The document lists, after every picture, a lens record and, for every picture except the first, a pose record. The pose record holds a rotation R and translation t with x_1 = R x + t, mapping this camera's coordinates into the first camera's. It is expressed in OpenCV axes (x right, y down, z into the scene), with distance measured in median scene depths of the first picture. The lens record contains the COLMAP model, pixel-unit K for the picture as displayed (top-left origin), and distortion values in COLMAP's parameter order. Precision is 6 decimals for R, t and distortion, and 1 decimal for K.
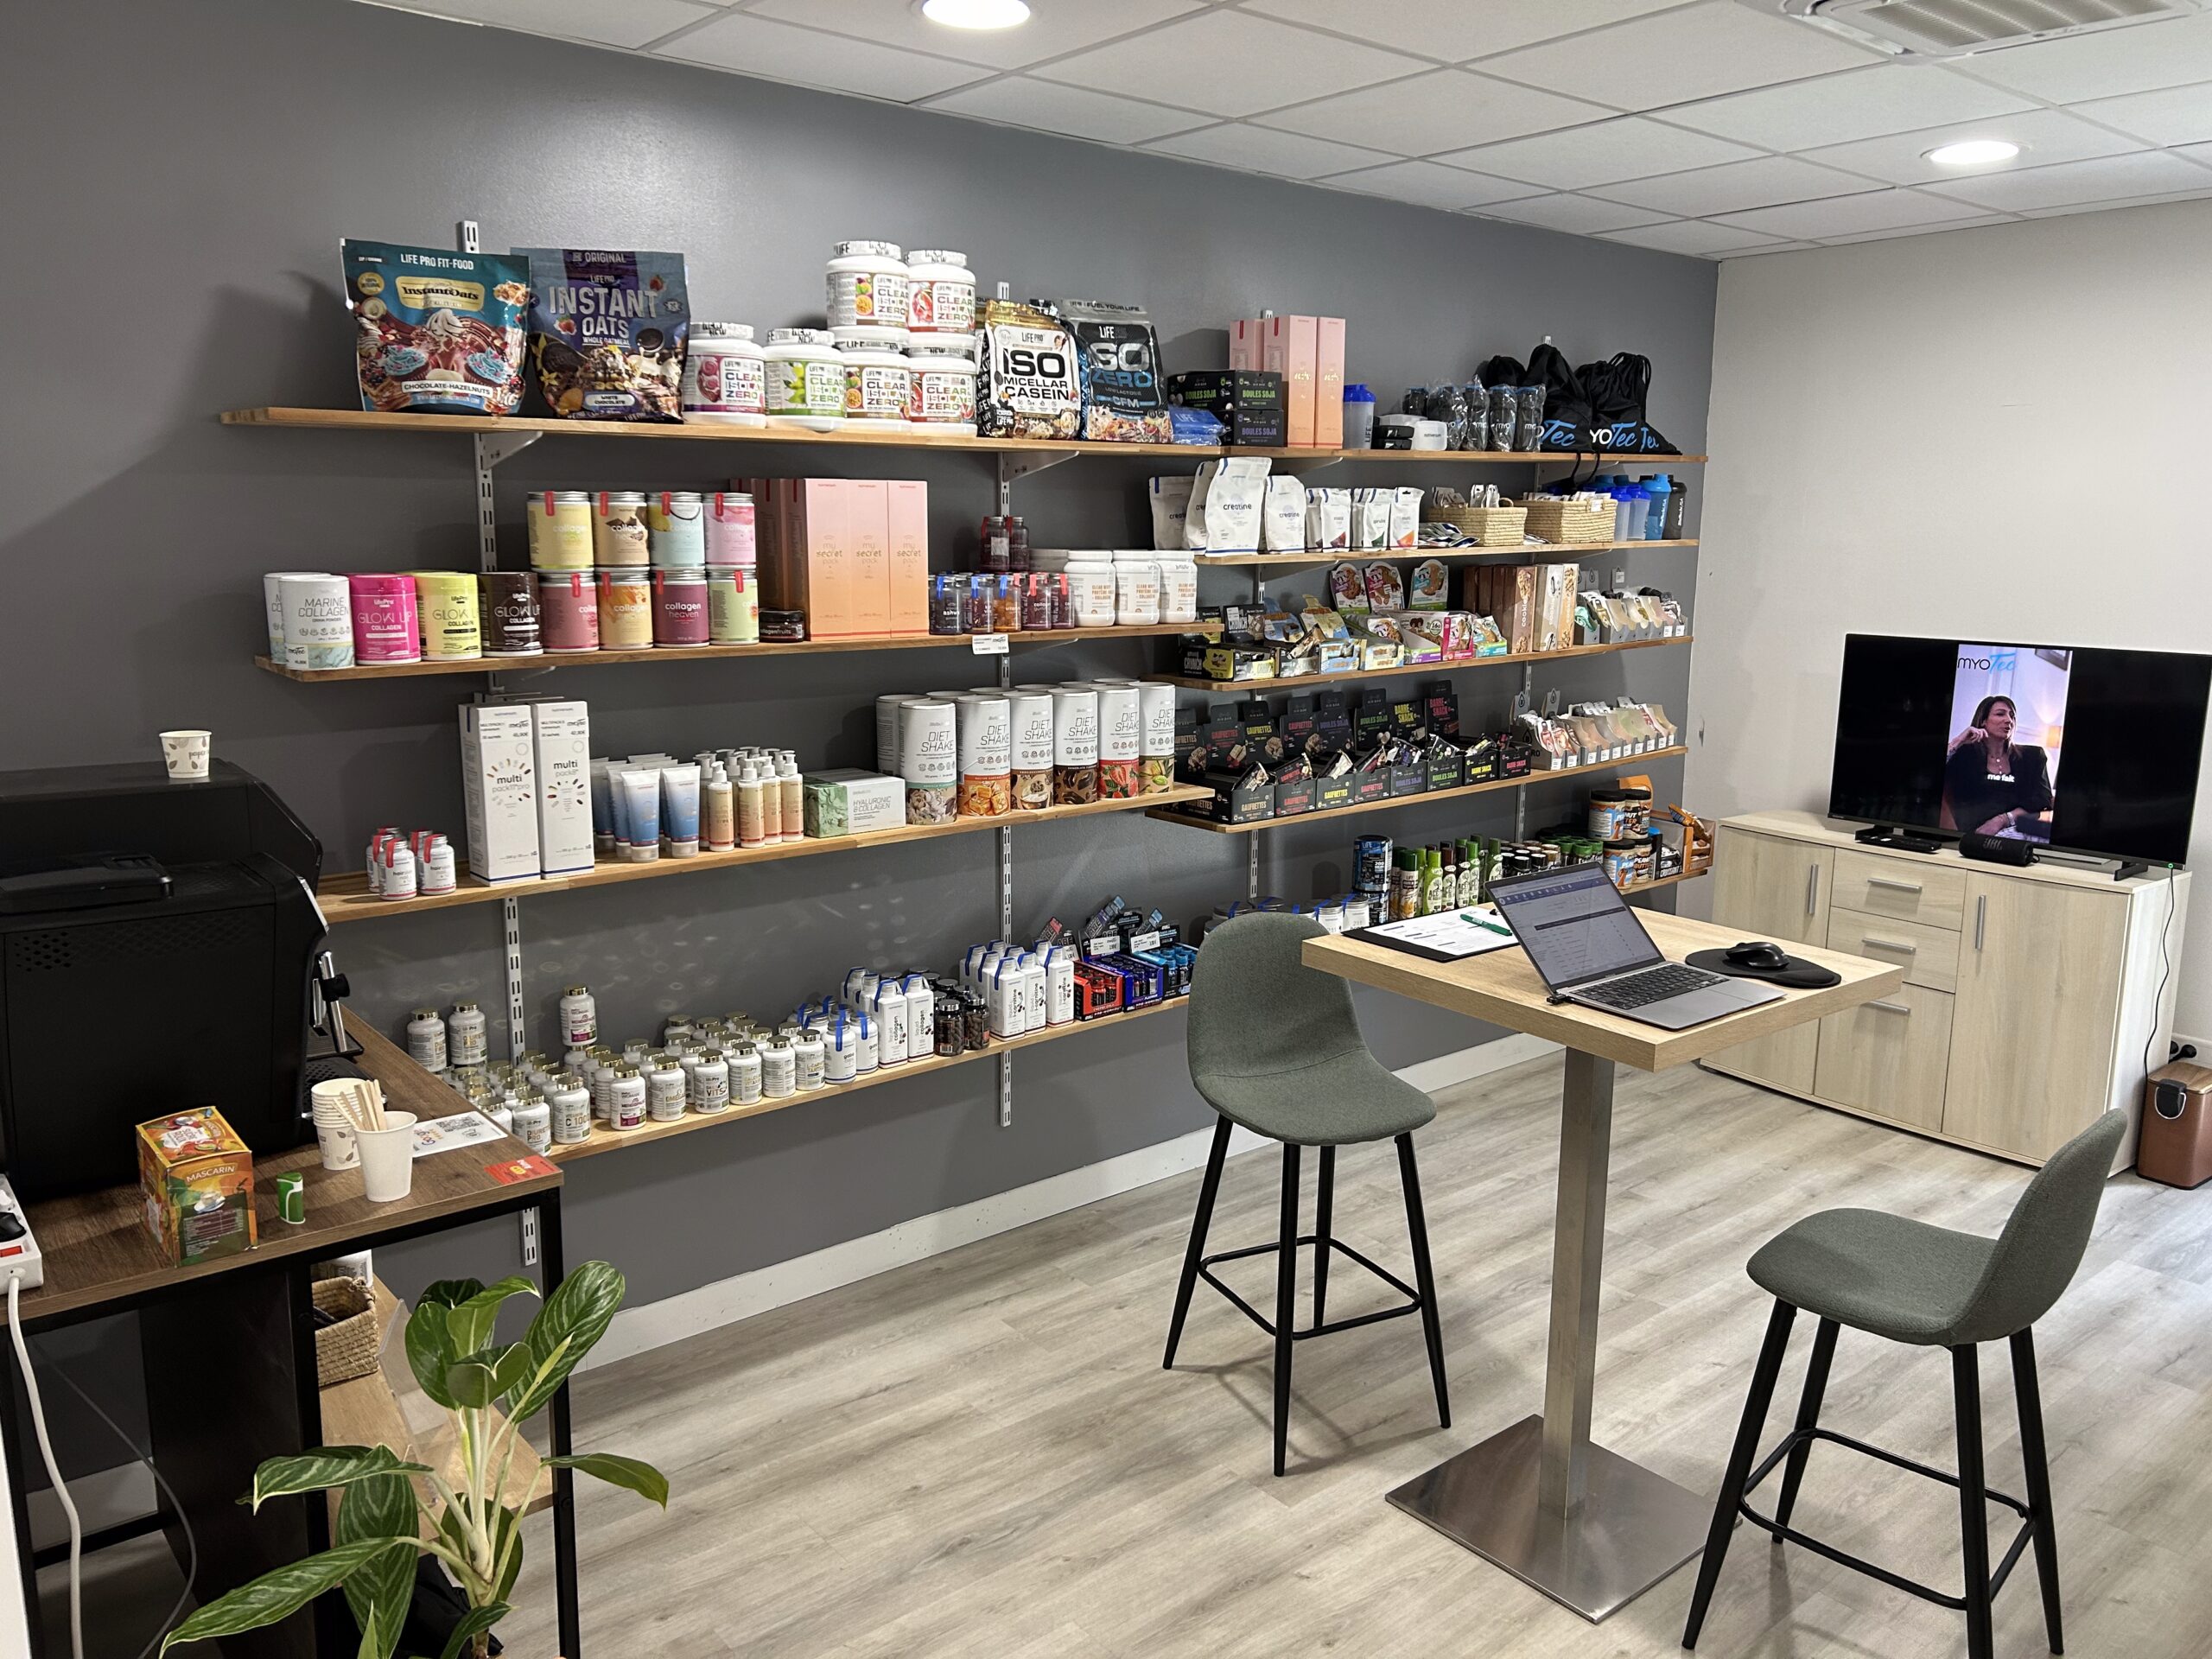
lens RADIAL K [[1671.1, 0, 1108.6], [0, 1671.1, 821.9], [0, 0, 1]] dist [0.062937, -0.074158]
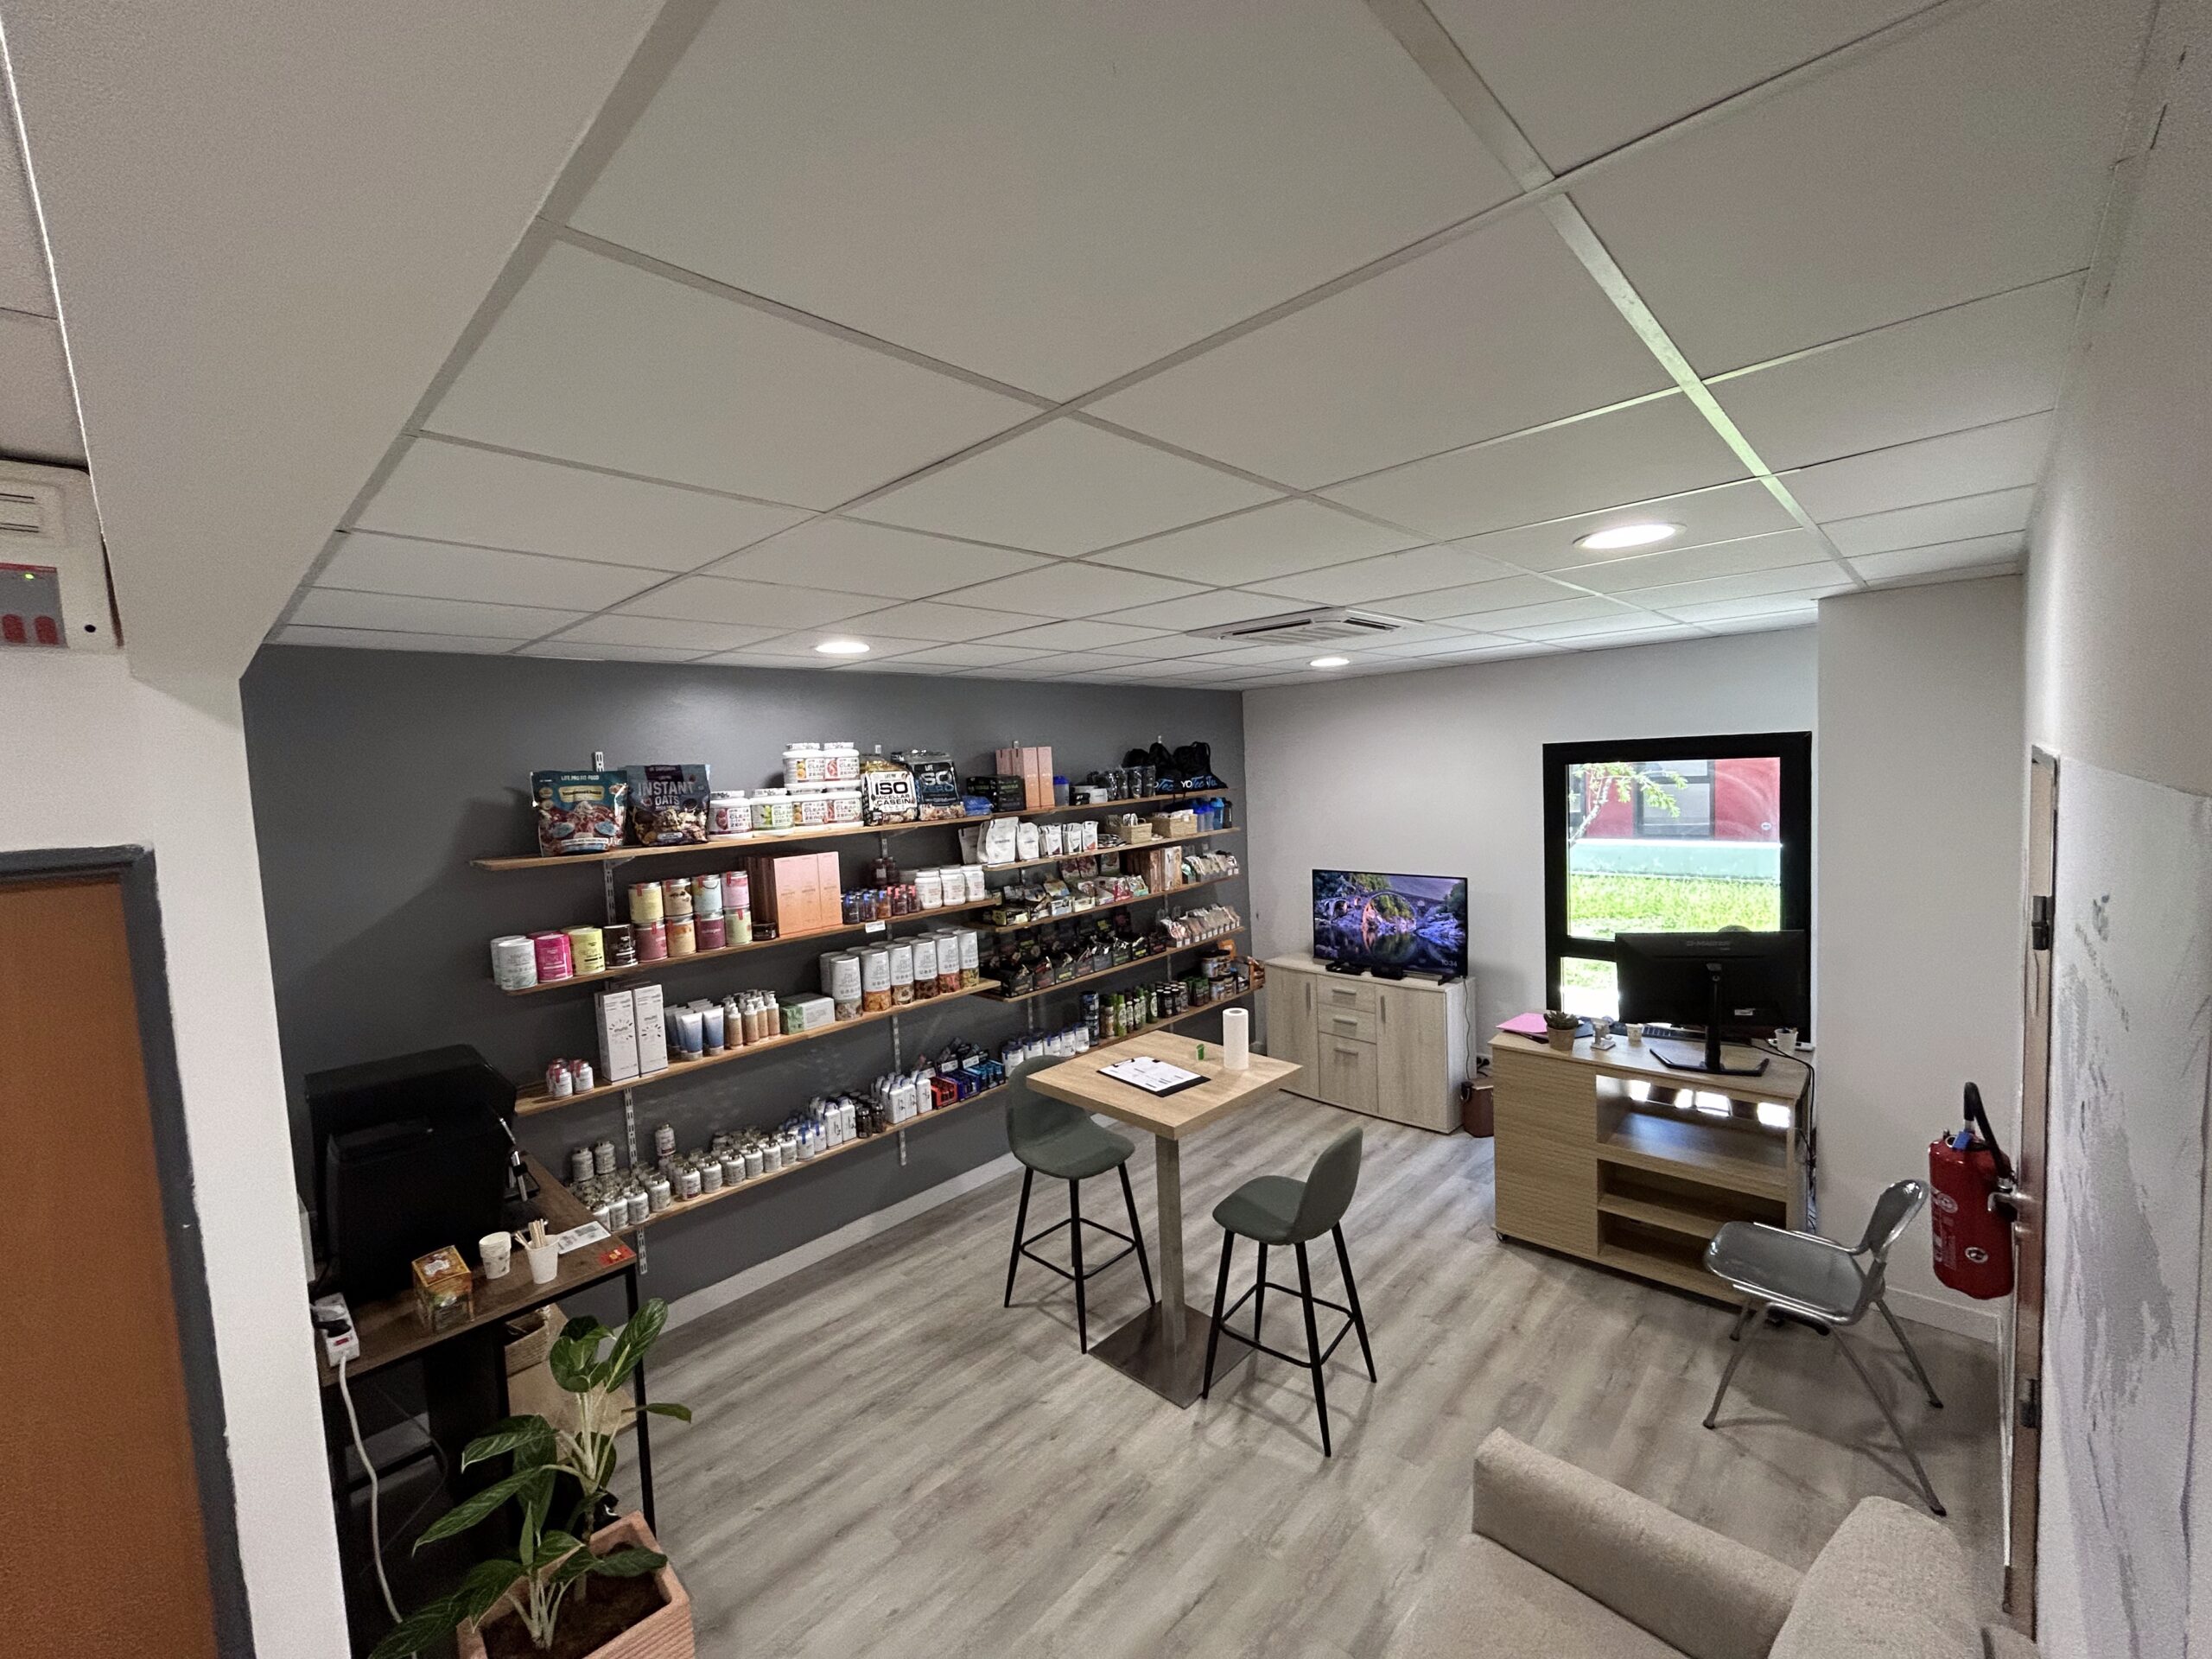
lens RADIAL K [[903.1, 0, 1097.3], [0, 903.1, 832.6], [0, 0, 1]] dist [-0.000940, -0.000040]
pose [[0.992476, -0.061914, 0.105636, 0.087888], [0.073028, 0.991807, -0.104814, -0.086729], [-0.098281, 0.111740, 0.988866, -0.115029]]
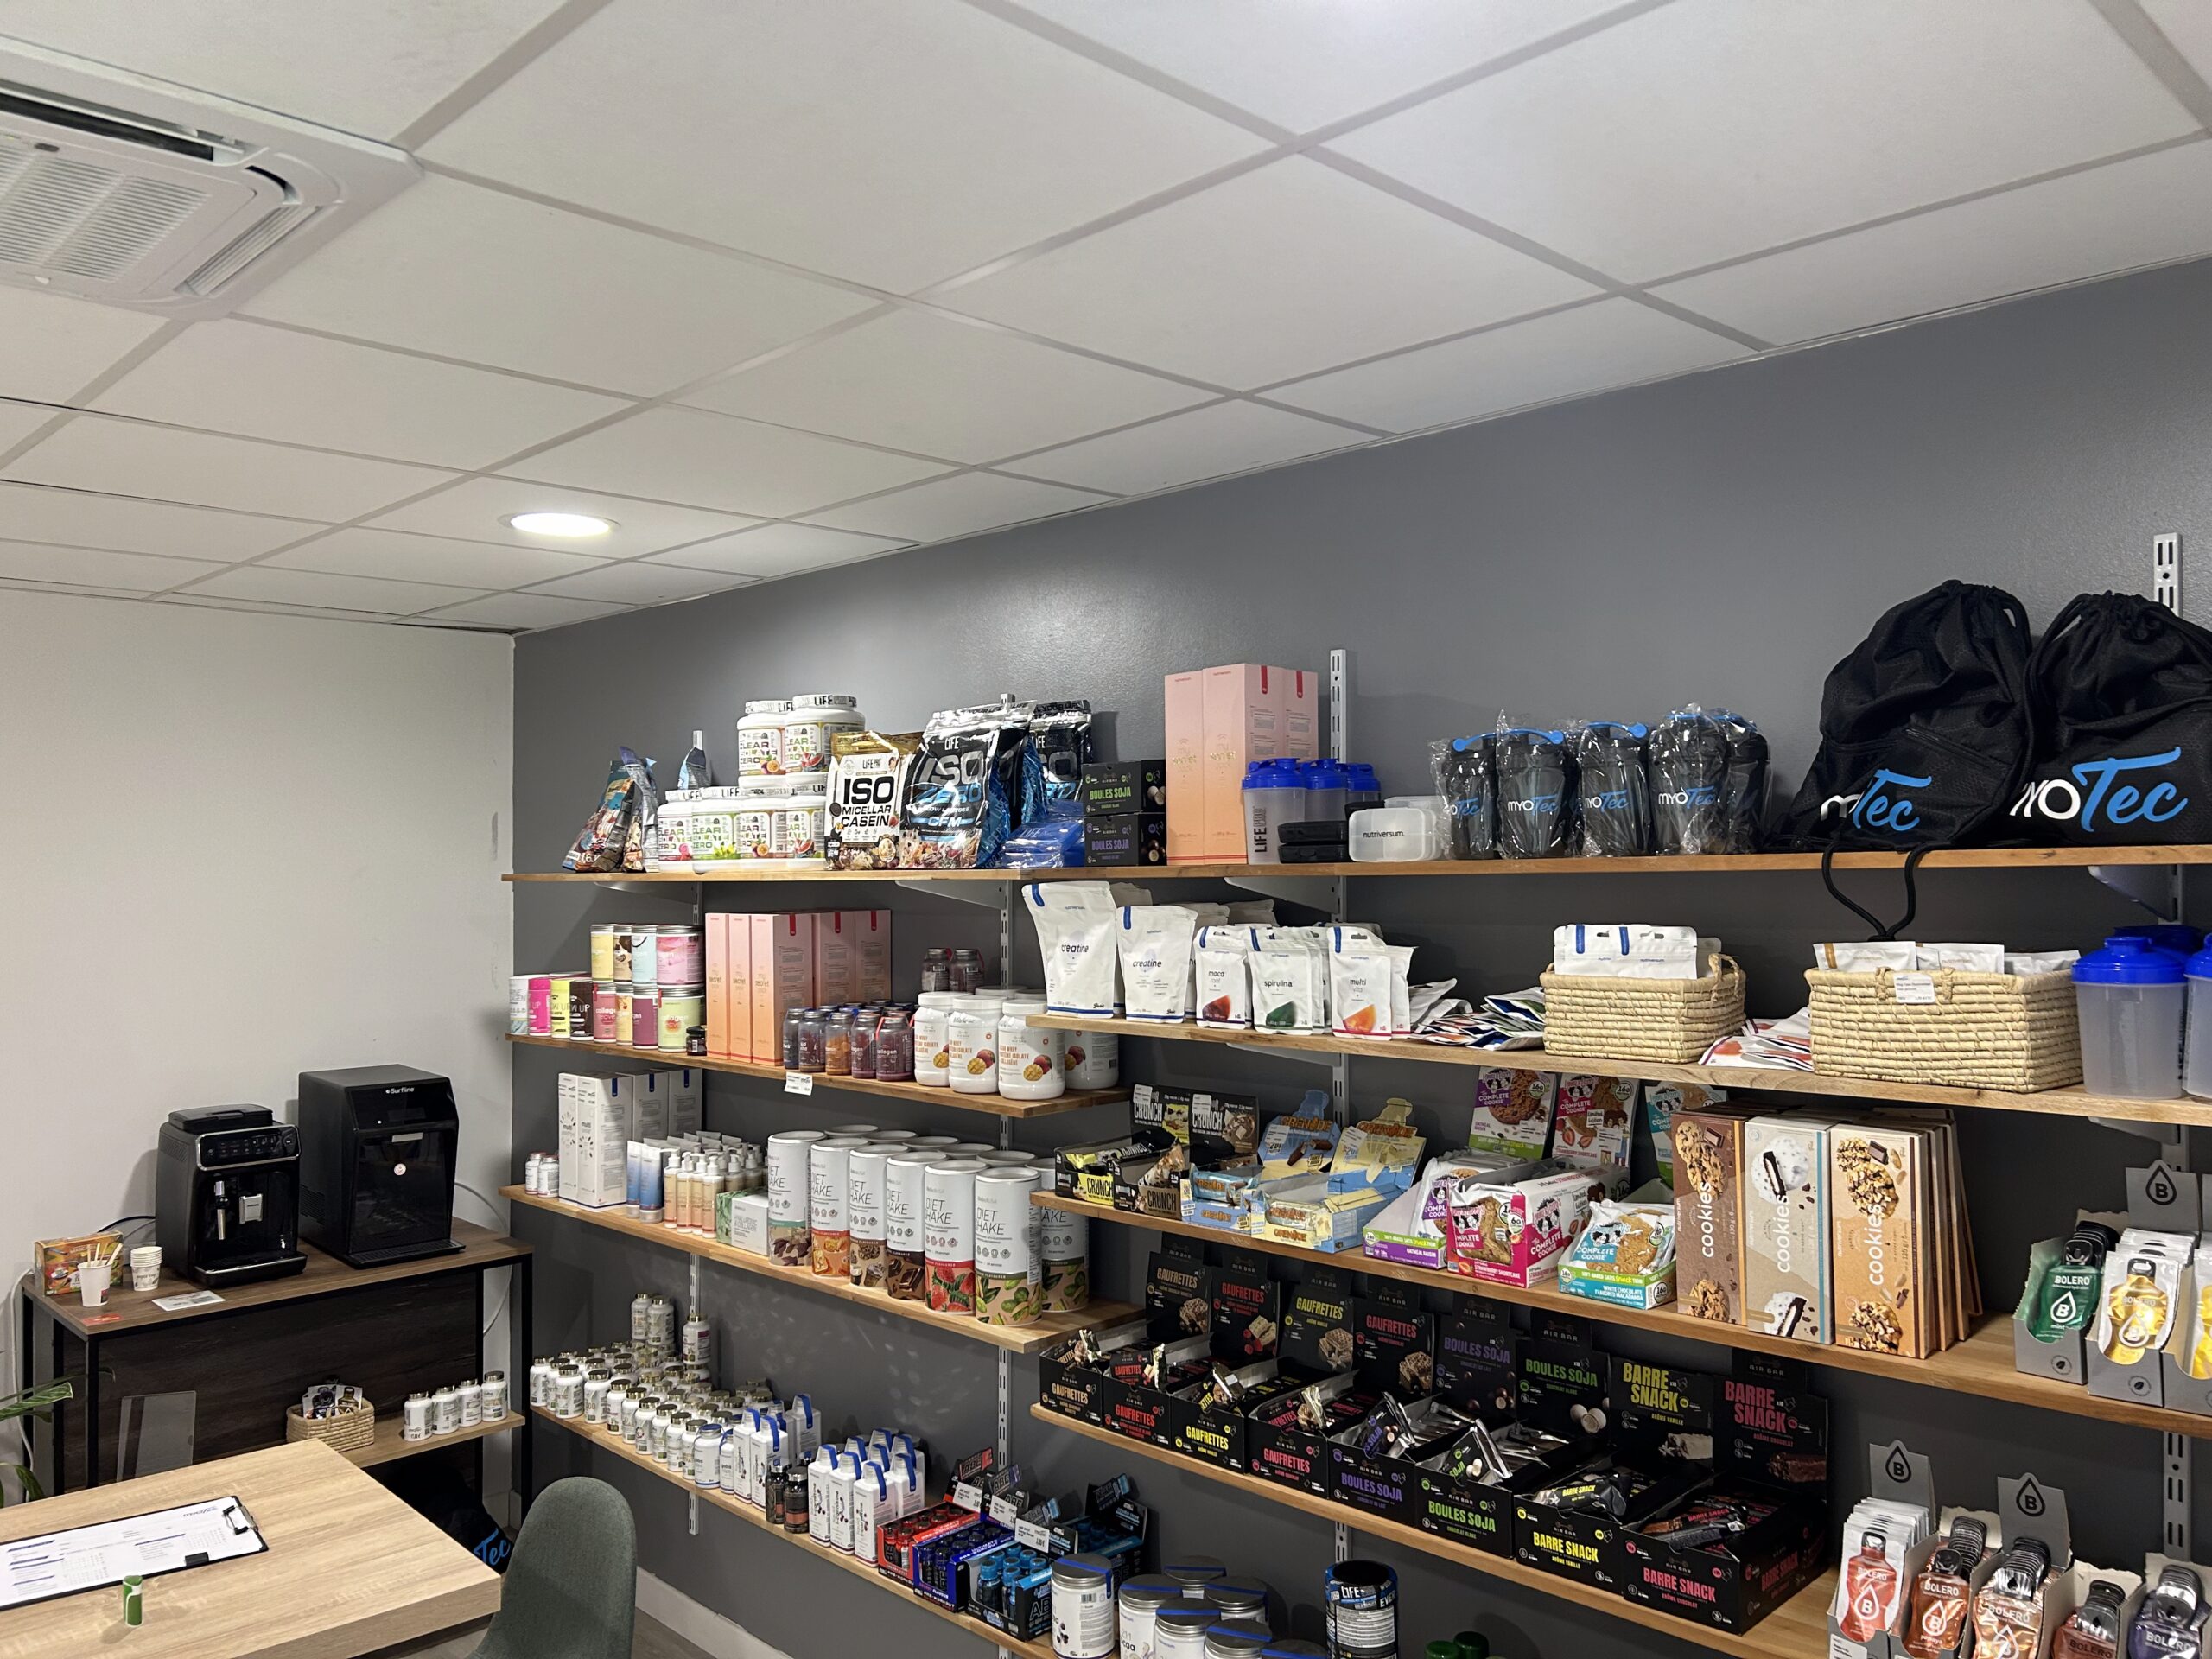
lens RADIAL K [[1671.1, 0, 1108.6], [0, 1671.1, 821.9], [0, 0, 1]] dist [0.062937, -0.074158]
pose [[0.074450, -0.032227, -0.996704, 0.905826], [-0.174163, 0.983696, -0.044815, -0.243636], [0.981898, 0.176926, 0.067623, 1.097868]]
